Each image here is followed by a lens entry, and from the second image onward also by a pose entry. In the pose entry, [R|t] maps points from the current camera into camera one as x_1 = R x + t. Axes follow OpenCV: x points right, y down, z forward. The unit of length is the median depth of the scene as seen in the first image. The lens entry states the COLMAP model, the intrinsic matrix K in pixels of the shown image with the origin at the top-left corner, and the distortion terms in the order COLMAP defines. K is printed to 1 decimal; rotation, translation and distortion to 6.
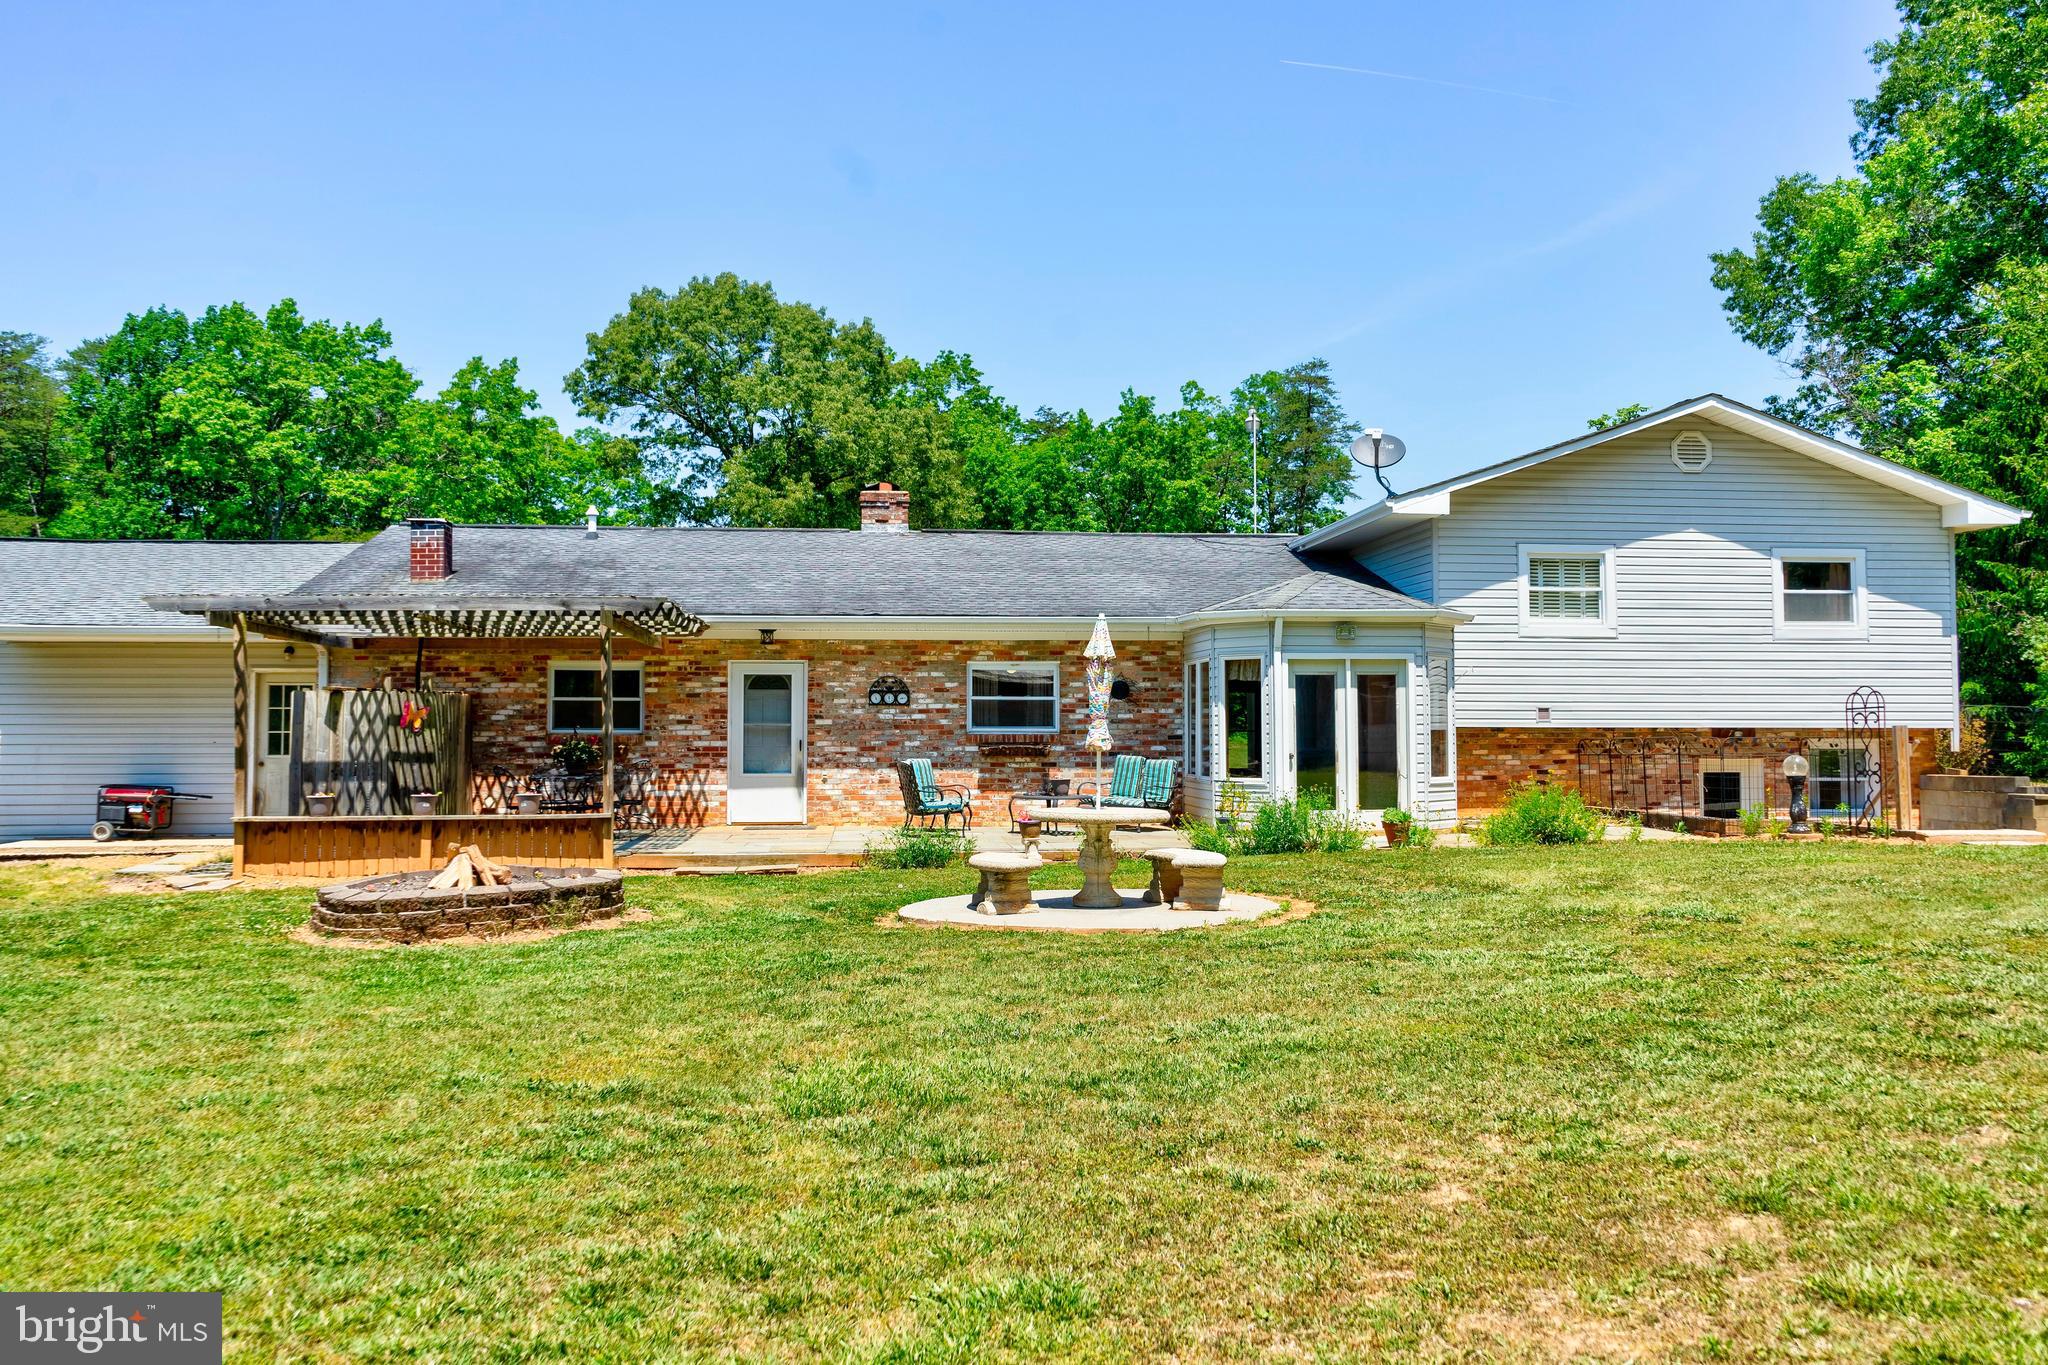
lens RADIAL K [[1657.0, 0, 1030.4], [0, 1657.0, 649.5], [0, 0, 1]] dist [-0.012918, -0.007468]
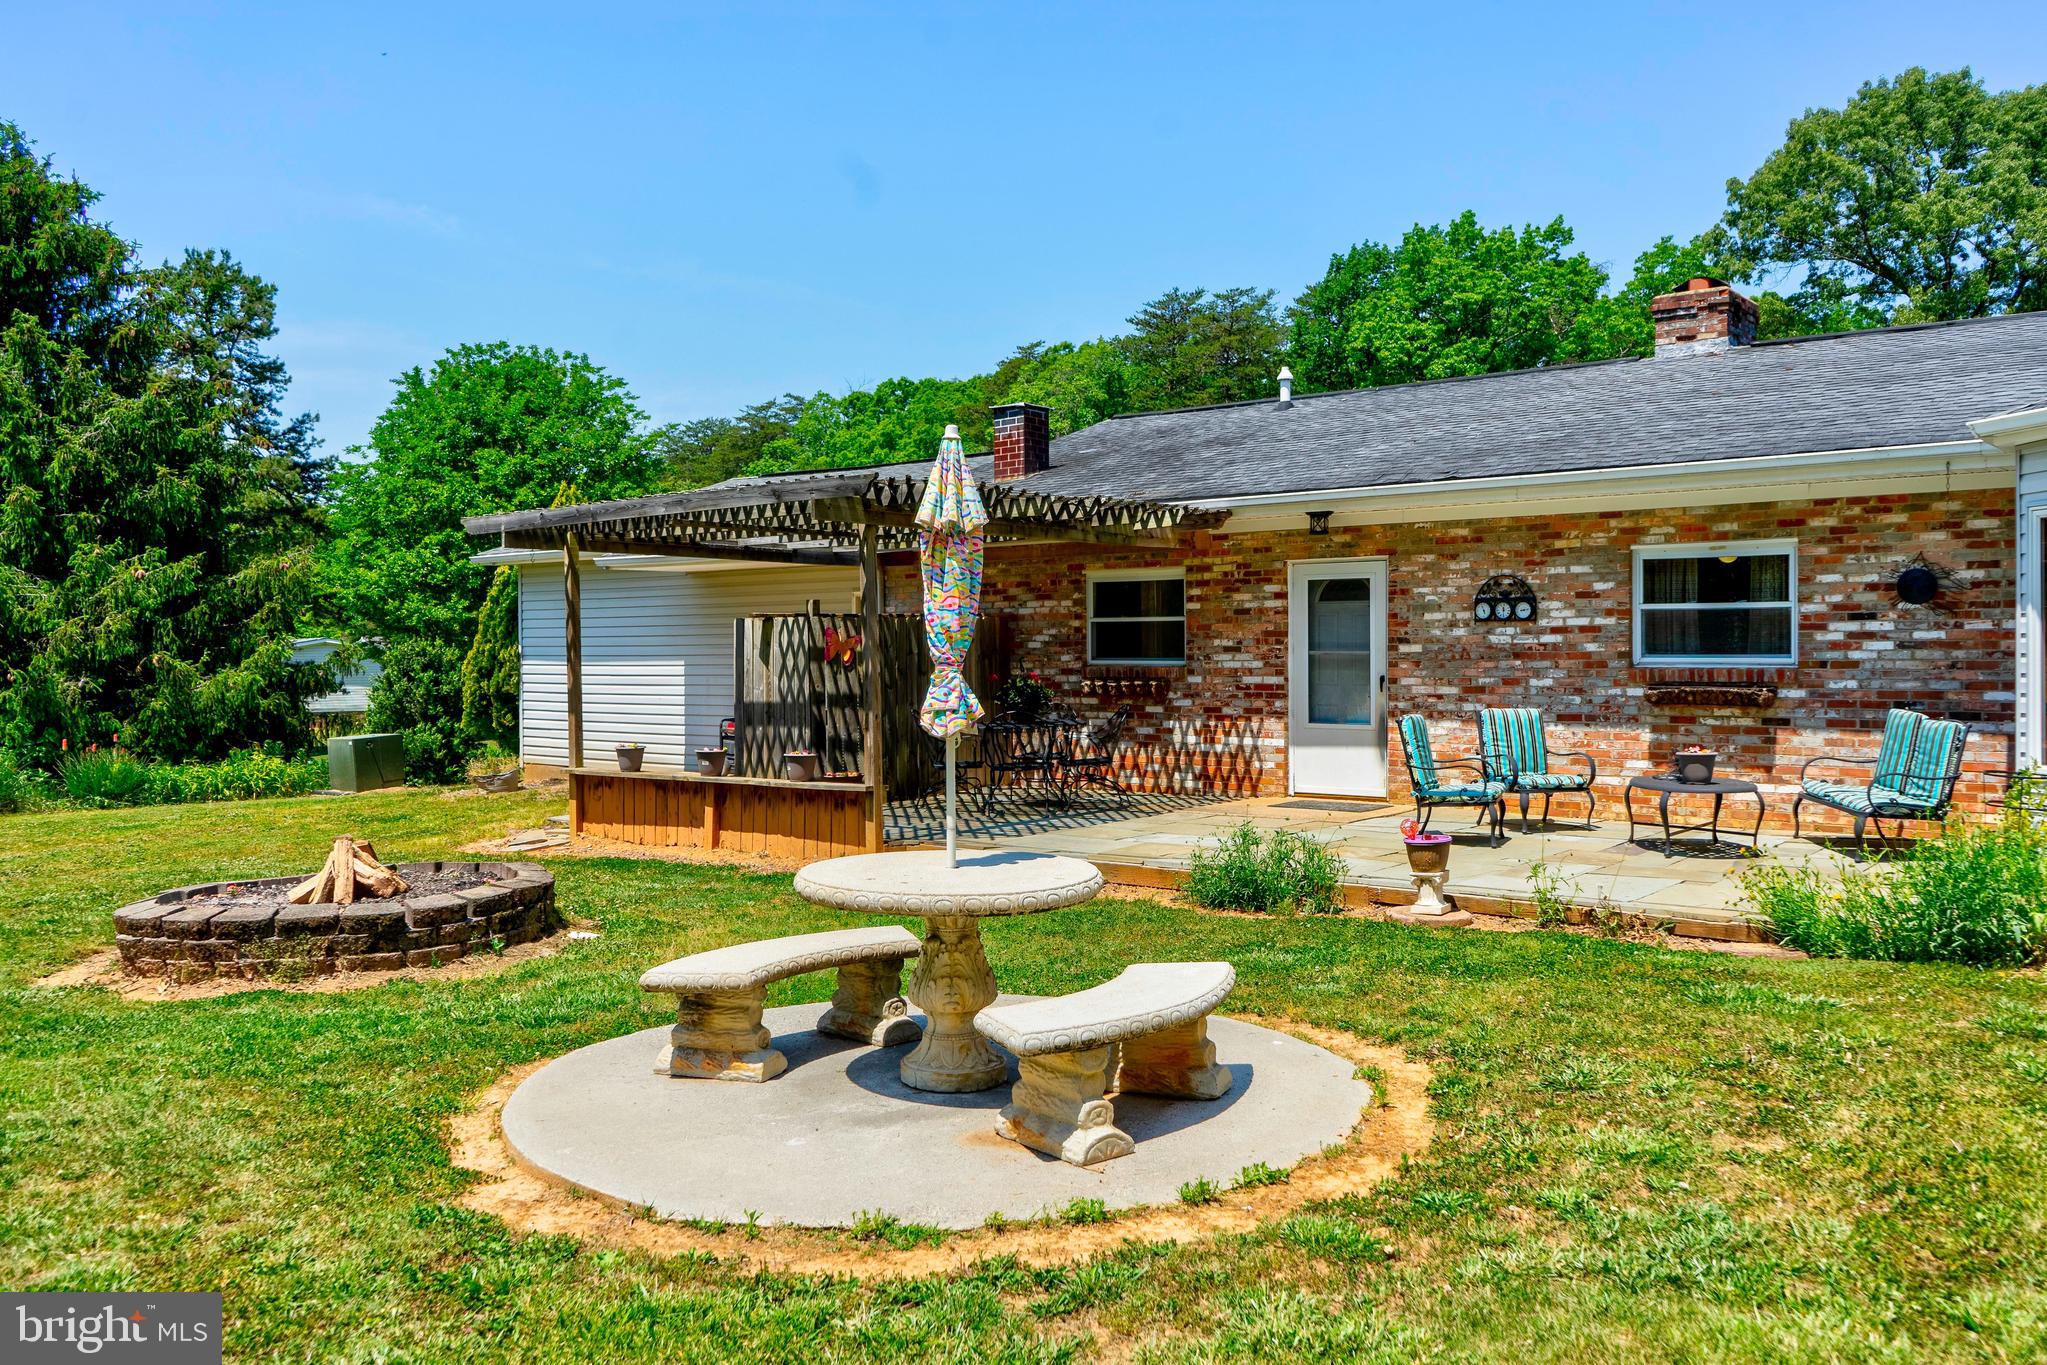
lens RADIAL K [[1627.5, 0, 1036.5], [0, 1627.5, 679.3], [0, 0, 1]] dist [-0.015127, 0.005575]
pose [[0.712044, 0.009379, -0.702072, 0.221080], [0.041451, 0.997605, 0.055367, 0.013946], [0.700910, -0.068525, 0.709951, 0.433093]]
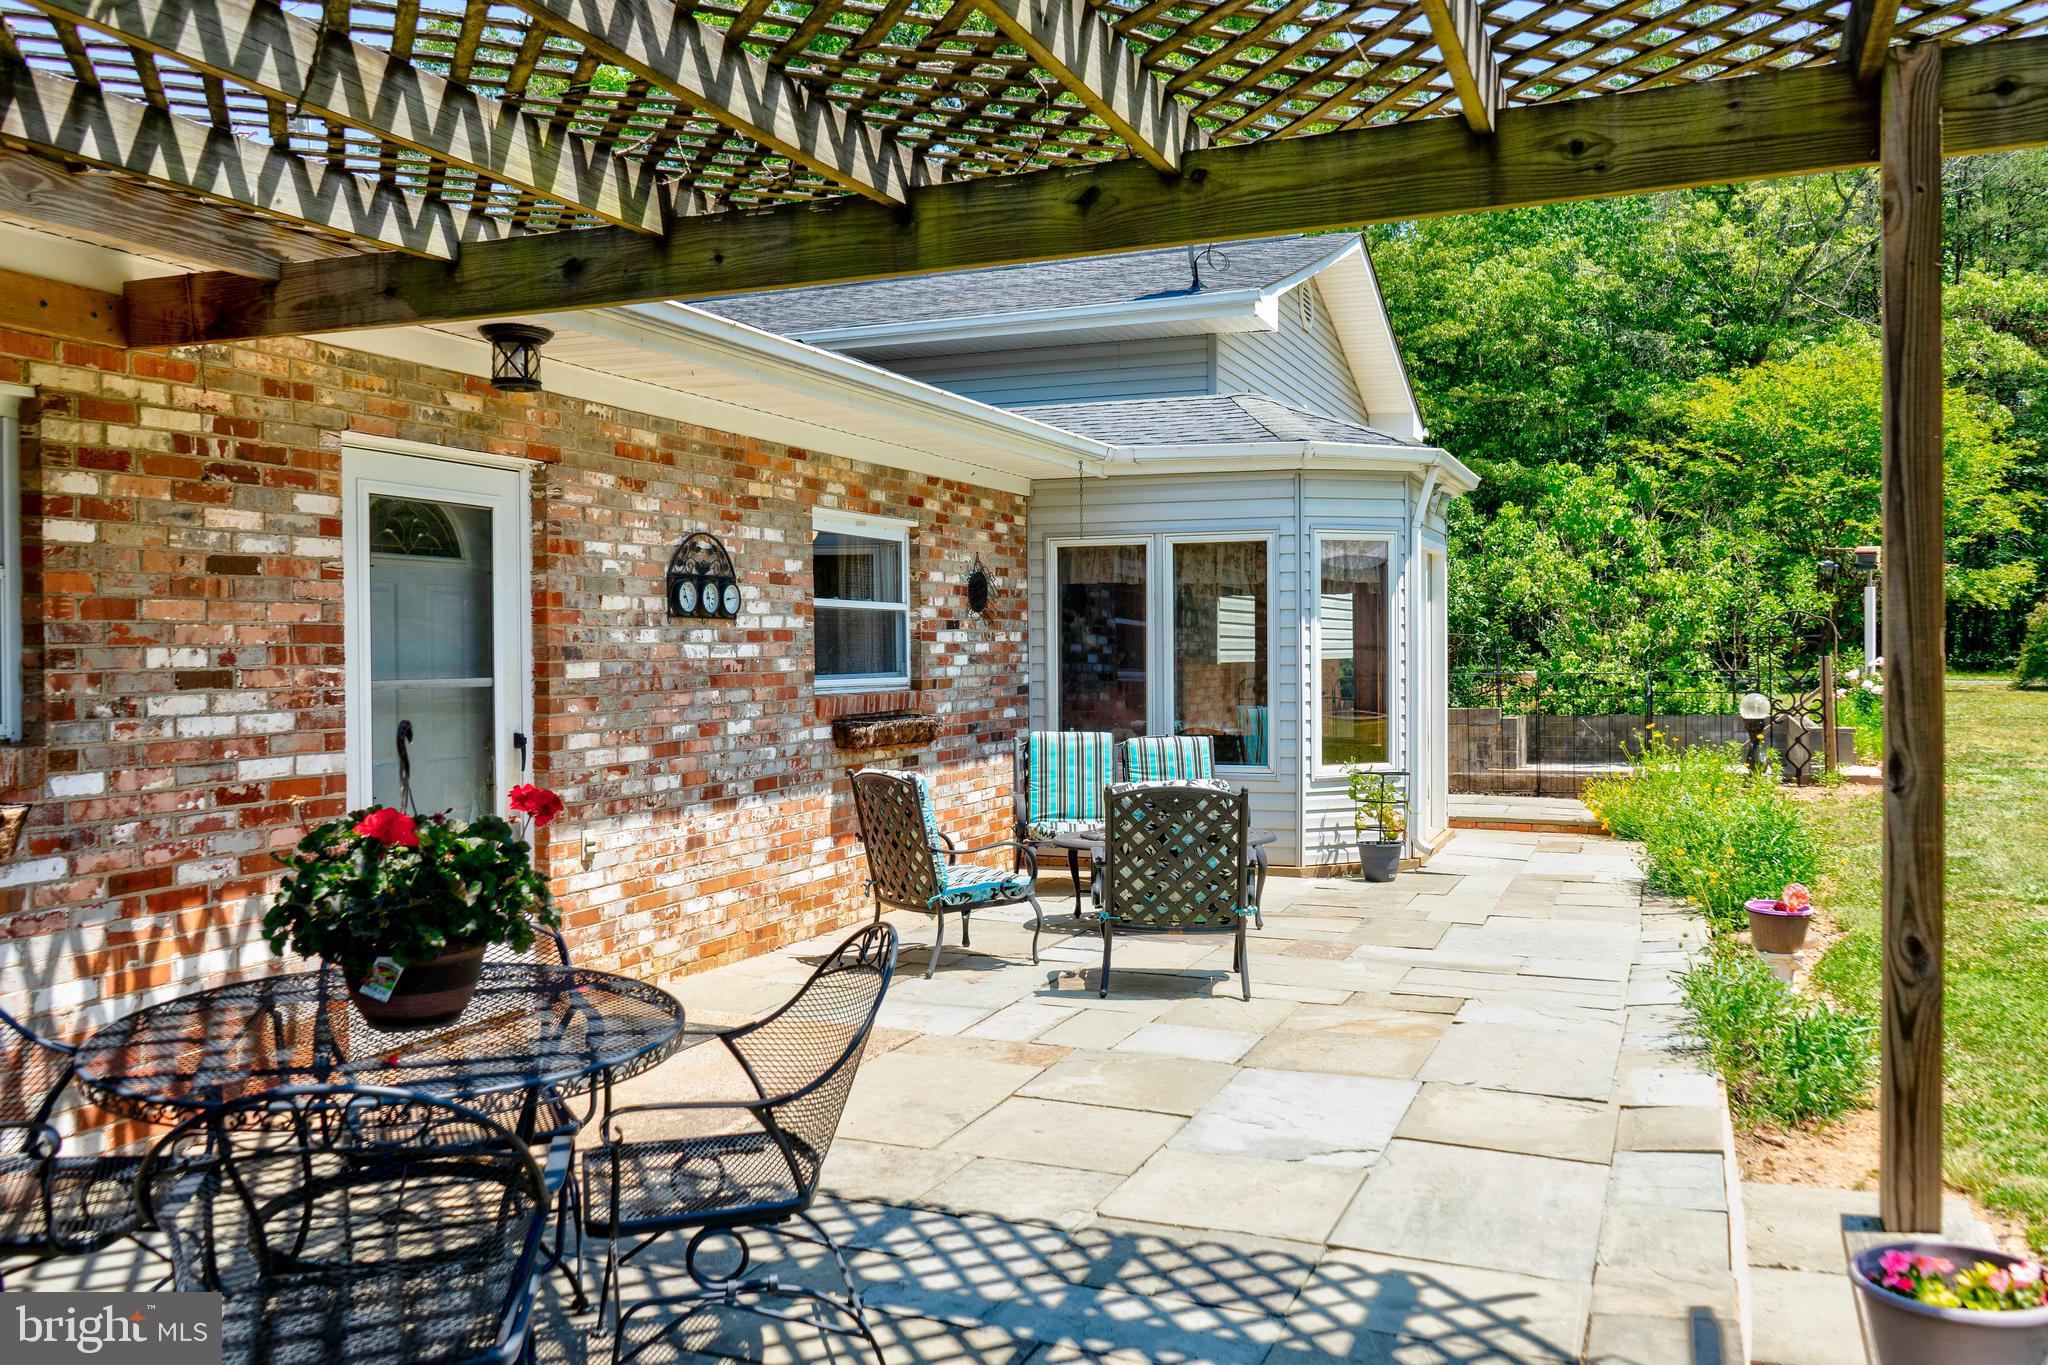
lens RADIAL K [[1628.3, 0, 1037.0], [0, 1628.3, 679.3], [0, 0, 1]] dist [-0.015127, 0.005575]
pose [[0.461057, -0.020200, 0.887141, -0.348923], [-0.036155, 0.998483, 0.041525, 0.029667], [-0.886634, -0.051220, 0.459627, 0.781689]]
